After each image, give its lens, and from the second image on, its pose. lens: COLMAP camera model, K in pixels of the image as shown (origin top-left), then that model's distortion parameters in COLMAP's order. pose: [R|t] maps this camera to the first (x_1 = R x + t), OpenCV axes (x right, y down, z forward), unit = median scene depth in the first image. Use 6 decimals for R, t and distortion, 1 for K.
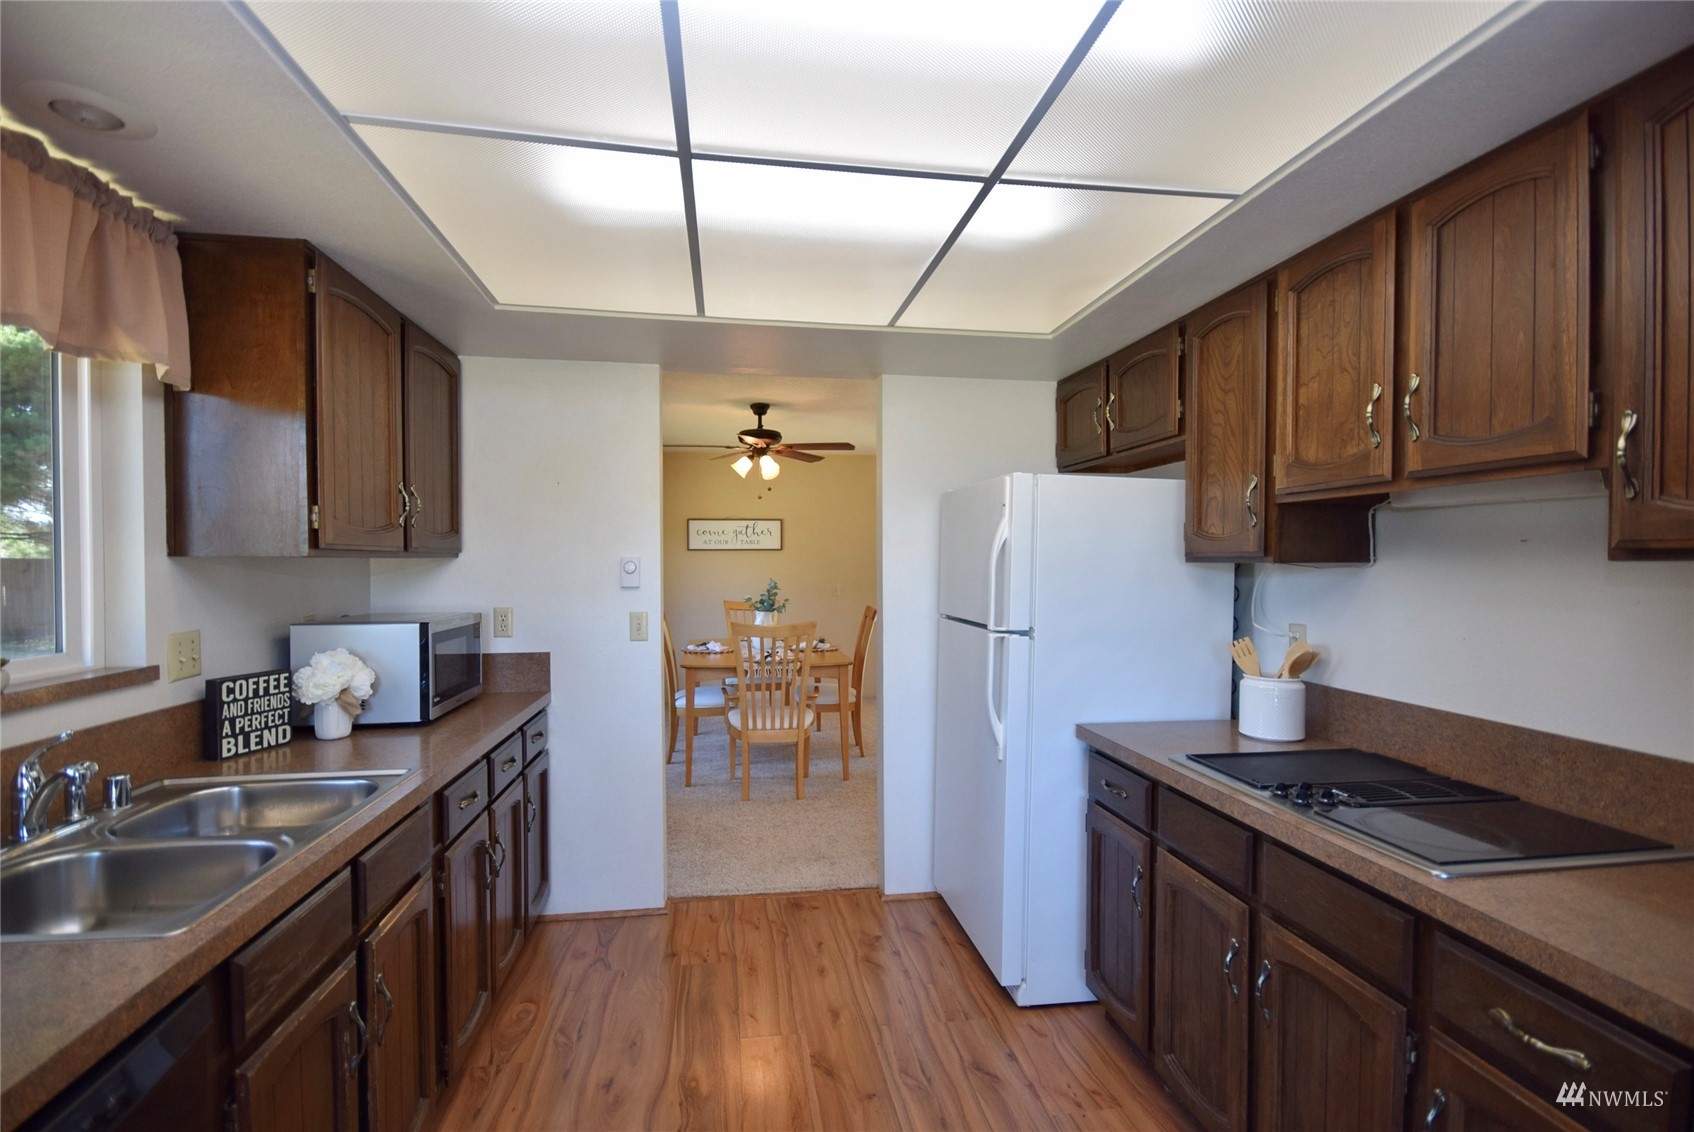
lens RADIAL K [[760.6, 0, 850.5], [0, 760.6, 573.8], [0, 0, 1]] dist [-0.000329, -0.004305]
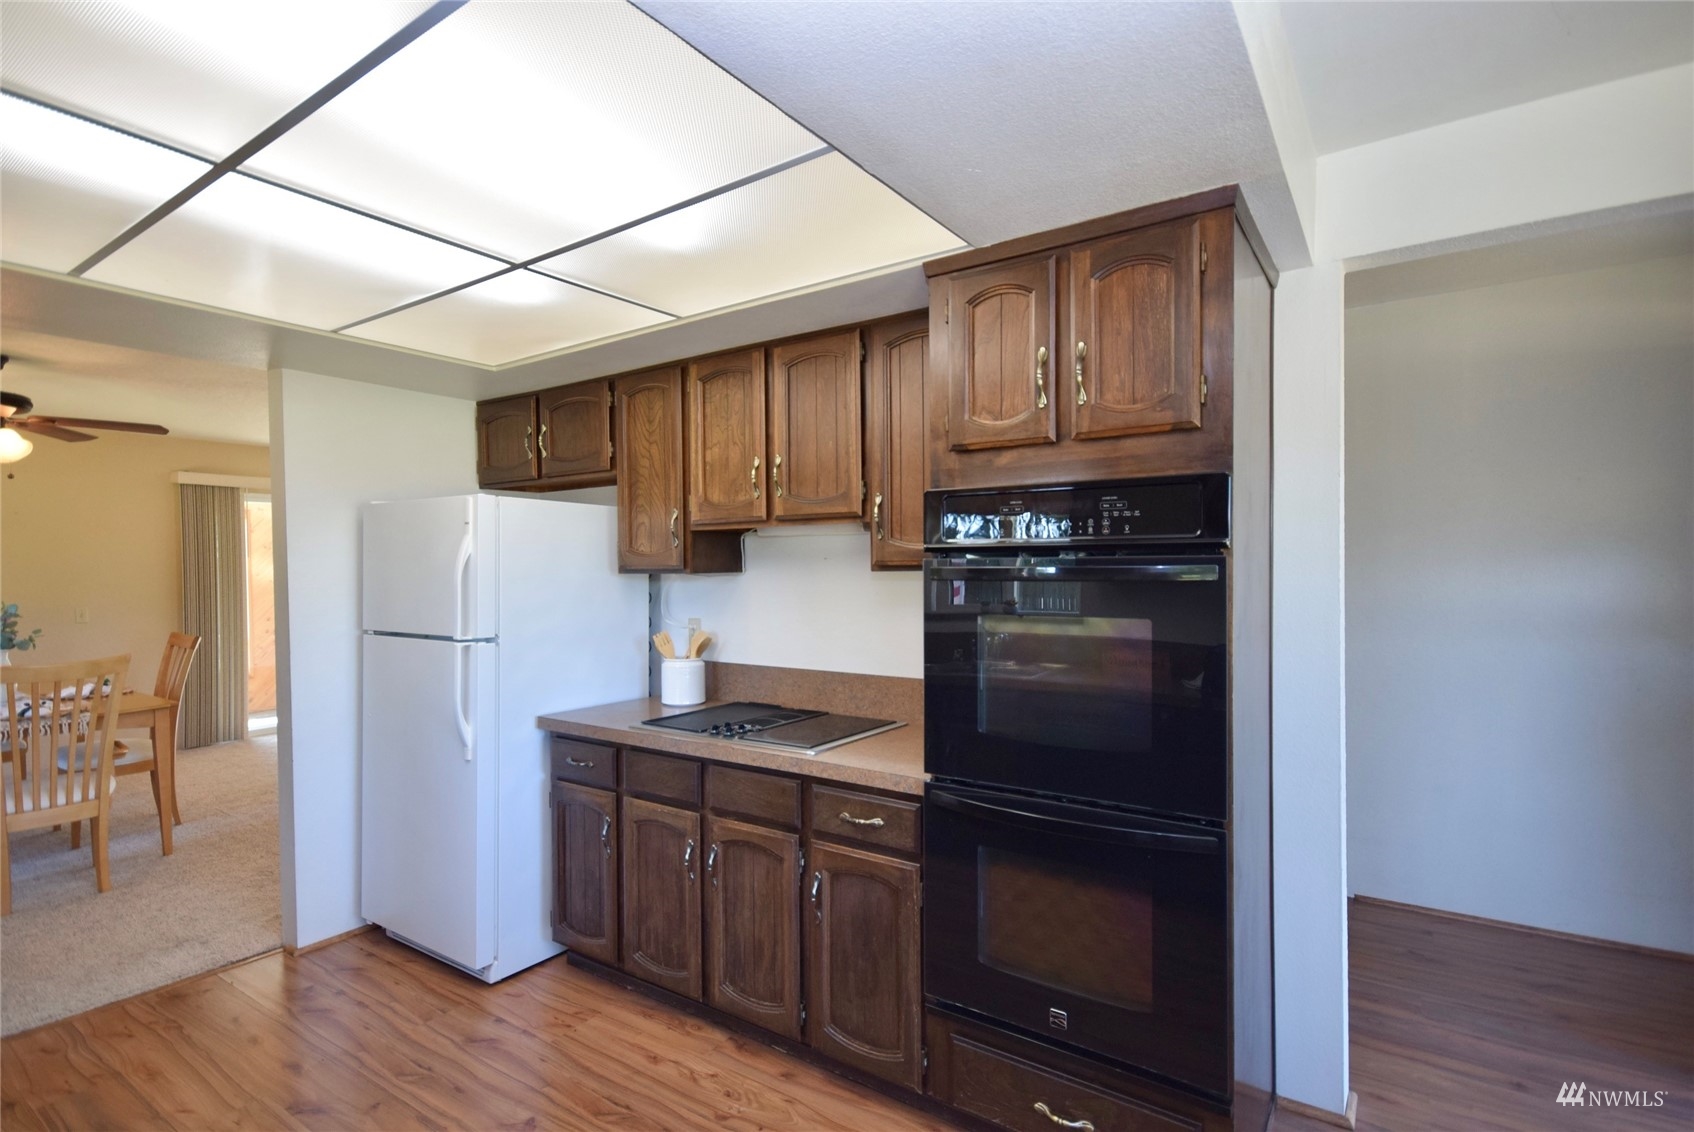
lens RADIAL K [[827.1, 0, 844.2], [0, 827.1, 571.7], [0, 0, 1]] dist [-0.001119, -0.000880]
pose [[0.680830, -0.012840, 0.732329, -0.327169], [0.021908, 0.999756, -0.002839, -0.007200], [-0.732114, 0.017977, 0.680945, -0.208980]]
